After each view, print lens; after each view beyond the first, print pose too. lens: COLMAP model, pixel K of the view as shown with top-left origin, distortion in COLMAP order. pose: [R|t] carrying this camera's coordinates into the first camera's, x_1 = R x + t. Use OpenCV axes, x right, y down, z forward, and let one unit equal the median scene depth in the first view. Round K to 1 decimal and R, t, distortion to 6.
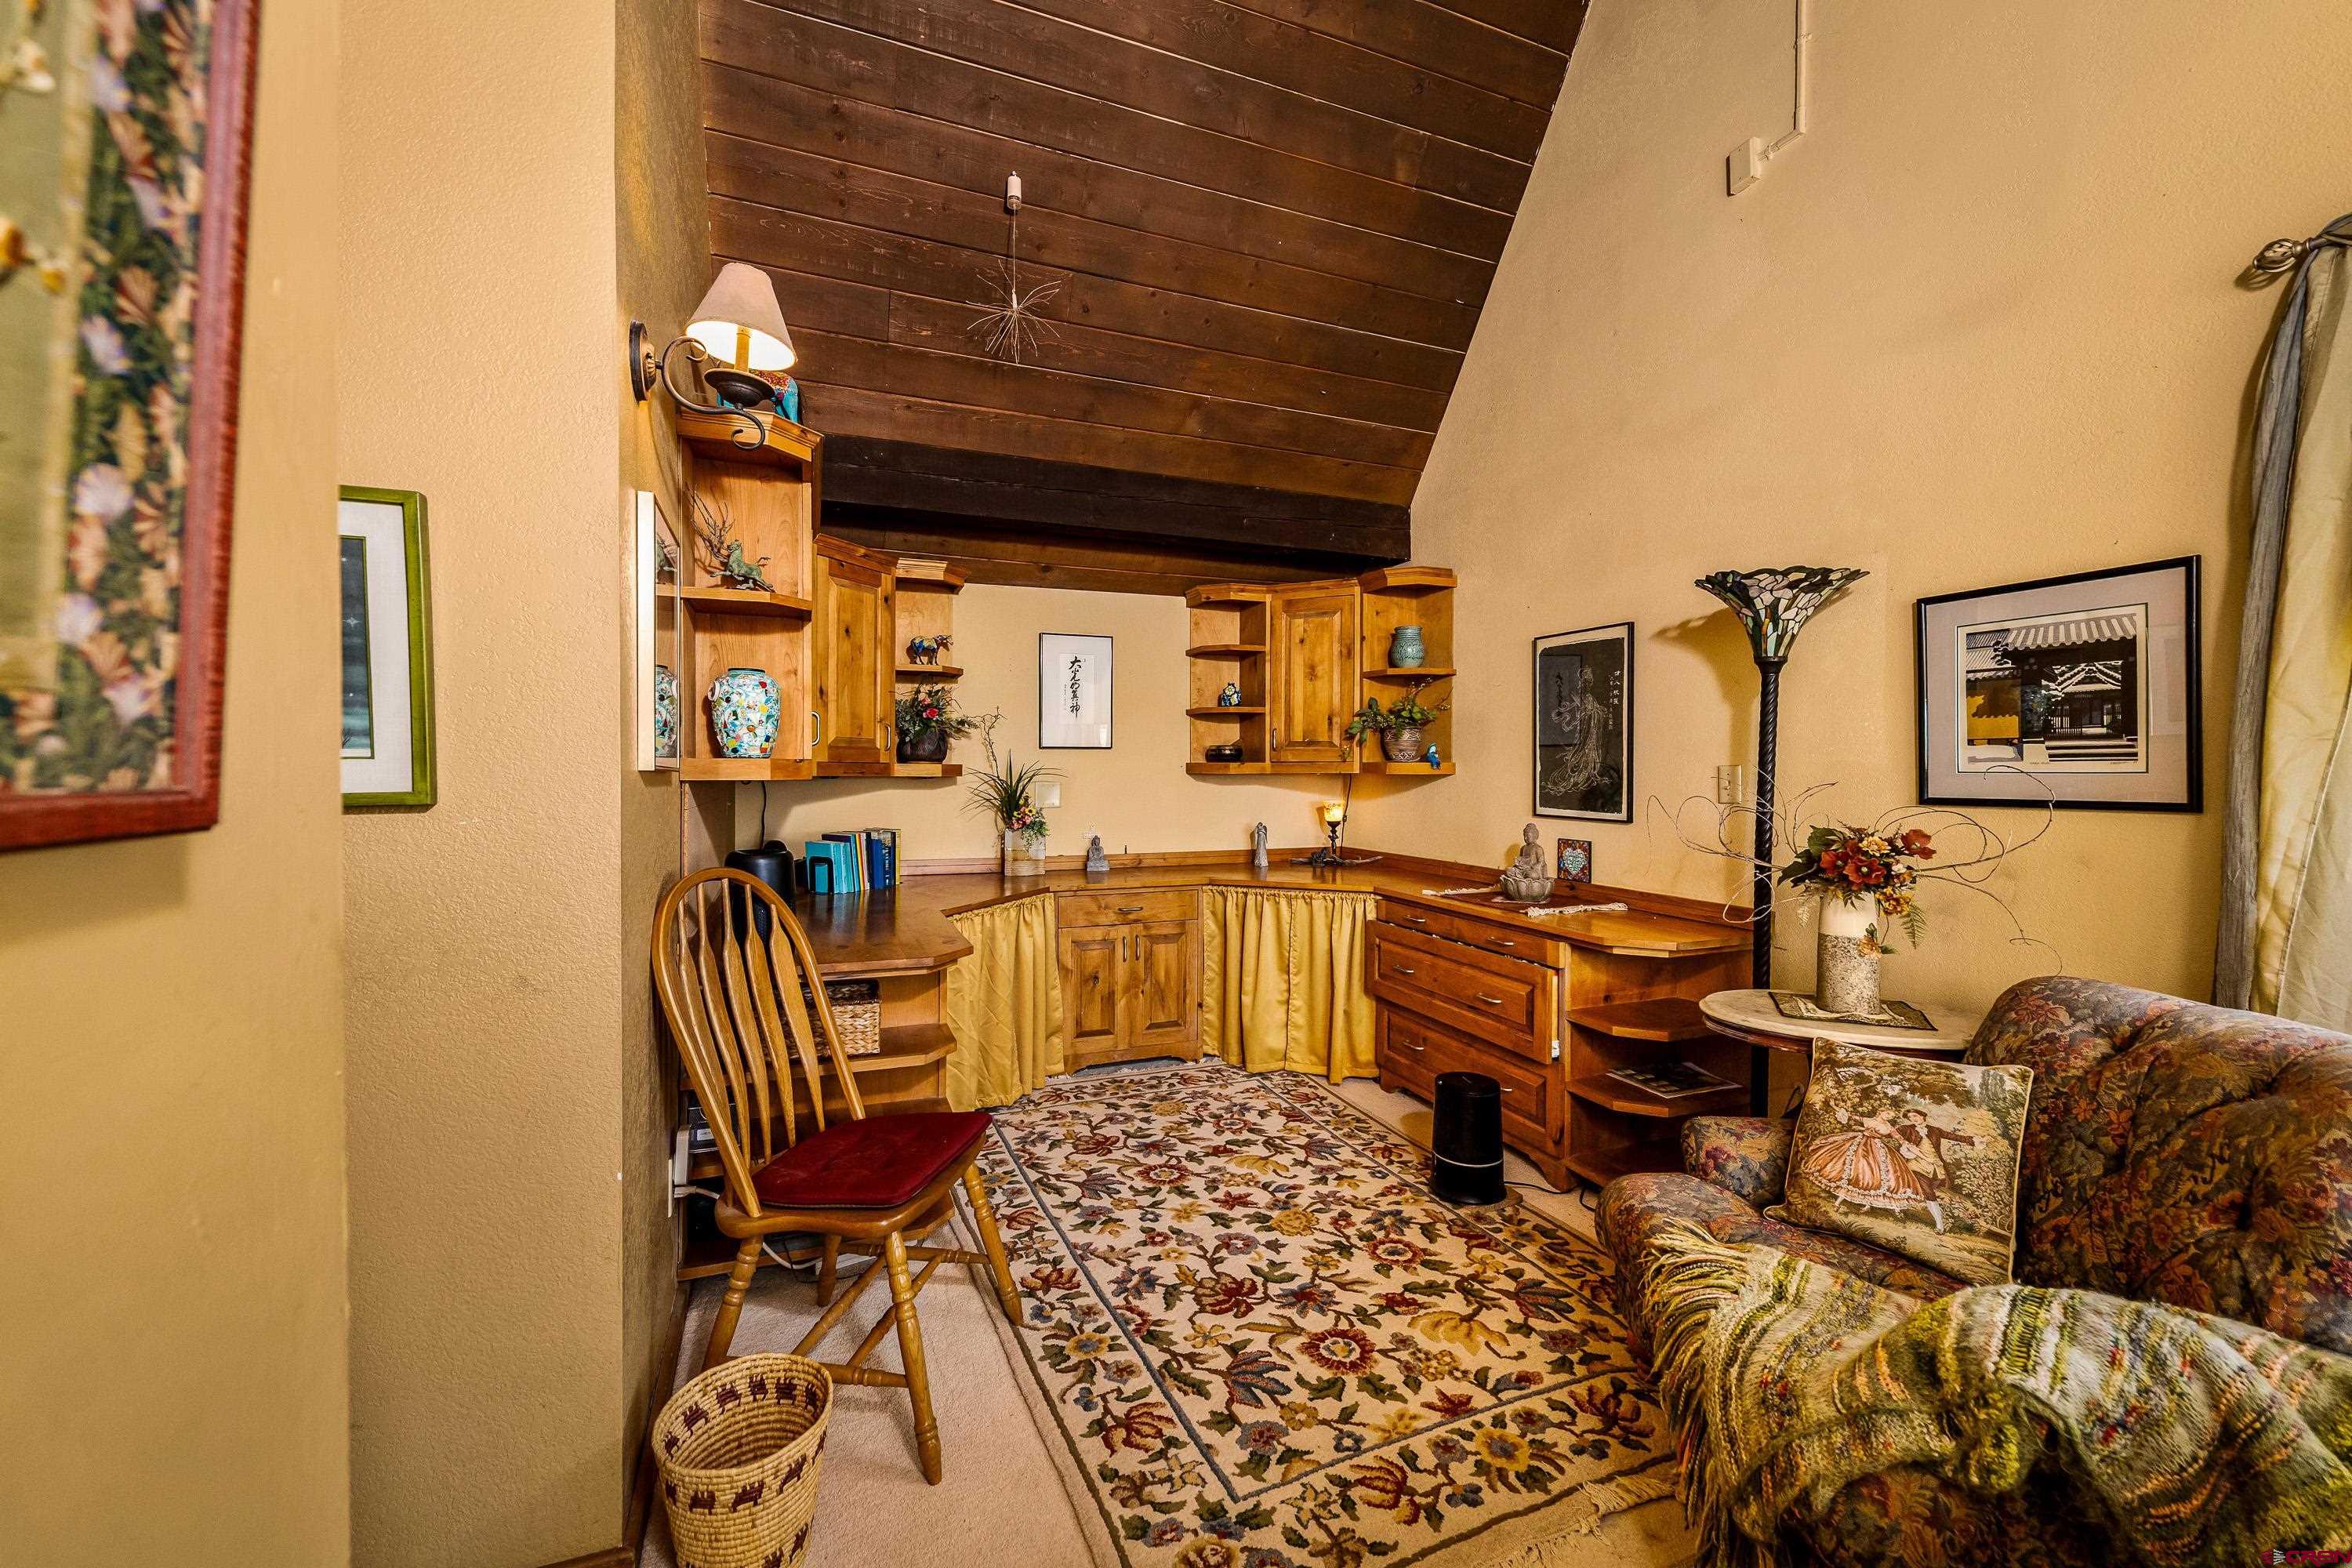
lens RADIAL K [[937.4, 0, 1179.7], [0, 937.4, 775.0], [0, 0, 1]] dist [-0.000342, -0.000217]
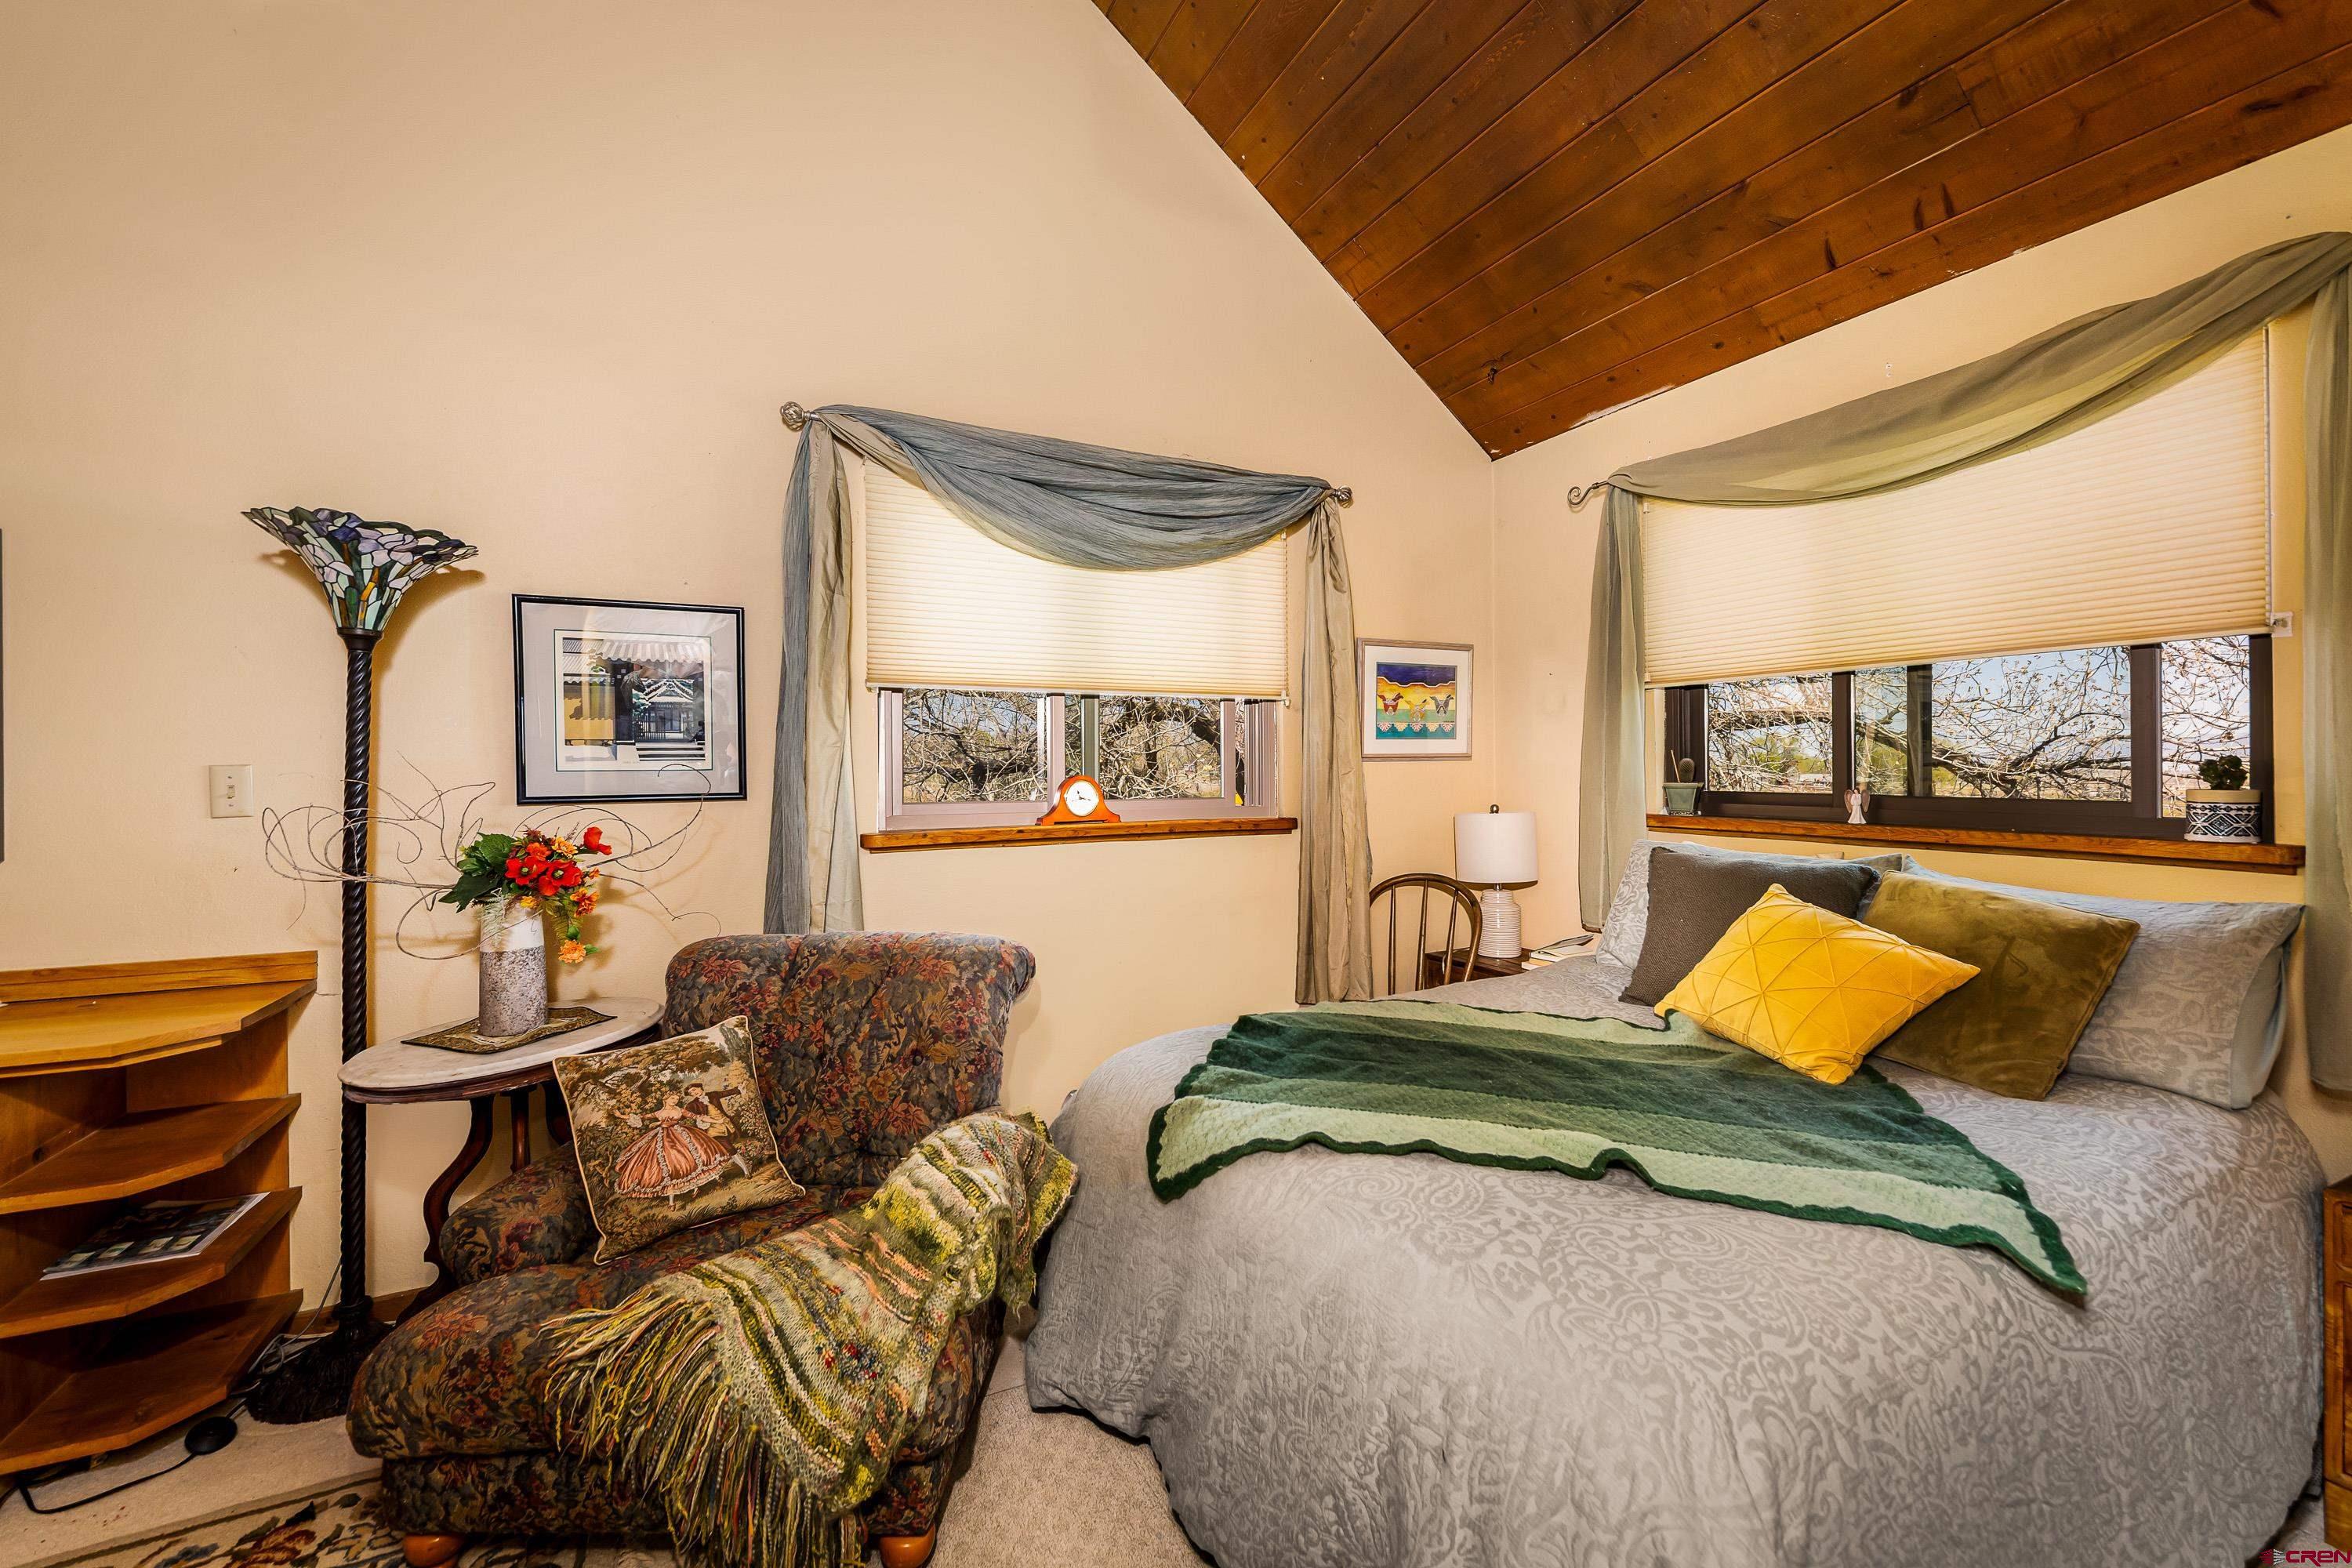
lens RADIAL K [[937.4, 0, 1177.6], [0, 937.4, 768.0], [0, 0, 1]] dist [-0.000342, -0.000217]
pose [[-0.079717, -0.002174, 0.996815, -0.307941], [0.013292, 0.999906, 0.003244, -0.000672], [-0.996729, 0.013509, -0.079680, 0.497149]]
